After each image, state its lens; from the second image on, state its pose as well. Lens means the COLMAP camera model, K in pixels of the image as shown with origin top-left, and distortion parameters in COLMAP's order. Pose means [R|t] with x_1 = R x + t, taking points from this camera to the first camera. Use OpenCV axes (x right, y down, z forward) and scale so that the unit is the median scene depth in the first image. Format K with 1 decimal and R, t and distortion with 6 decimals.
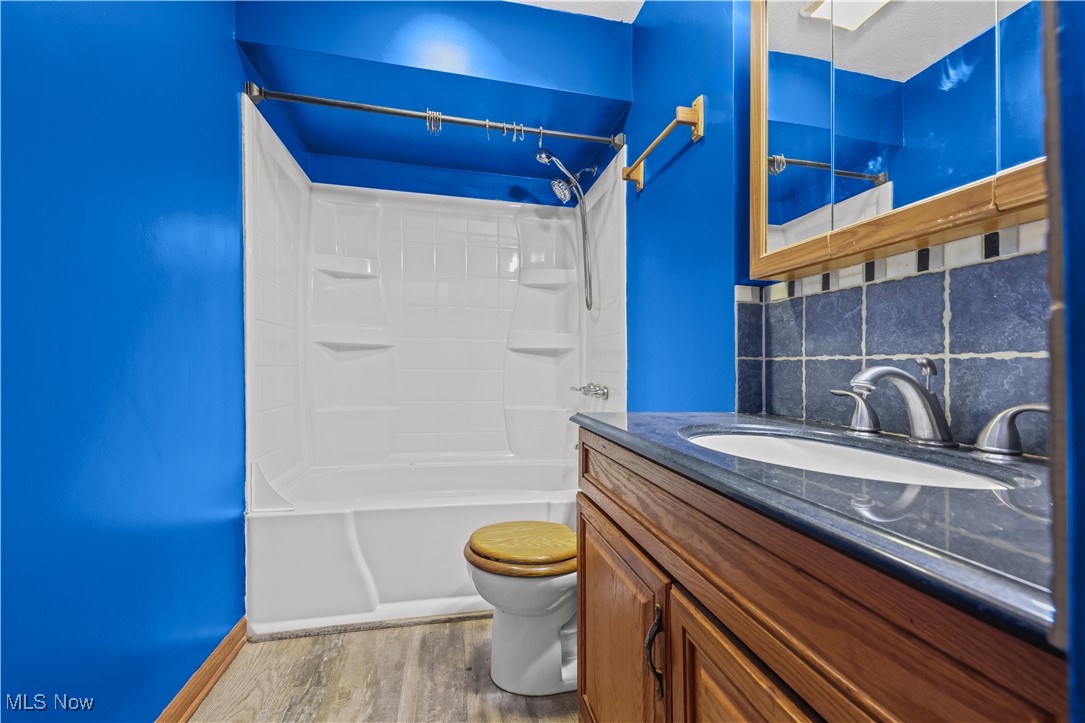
lens RADIAL K [[427.9, 0, 542.0], [0, 427.9, 367.3], [0, 0, 1]] dist [0.001450, -0.000289]
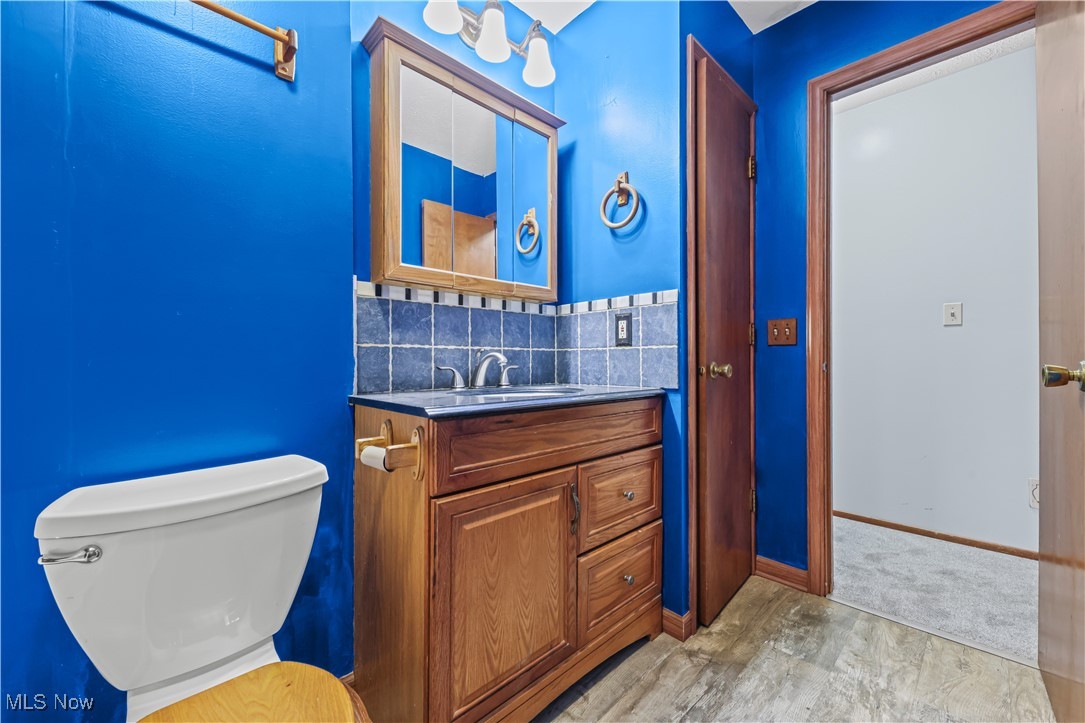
lens RADIAL K [[427.9, 0, 542.3], [0, 427.9, 355.0], [0, 0, 1]] dist [0.001450, -0.000289]
pose [[-0.528662, -0.007483, 0.848799, -0.891699], [-0.005198, 0.999971, 0.005579, -0.002162], [-0.848816, -0.001463, -0.528686, 1.500753]]
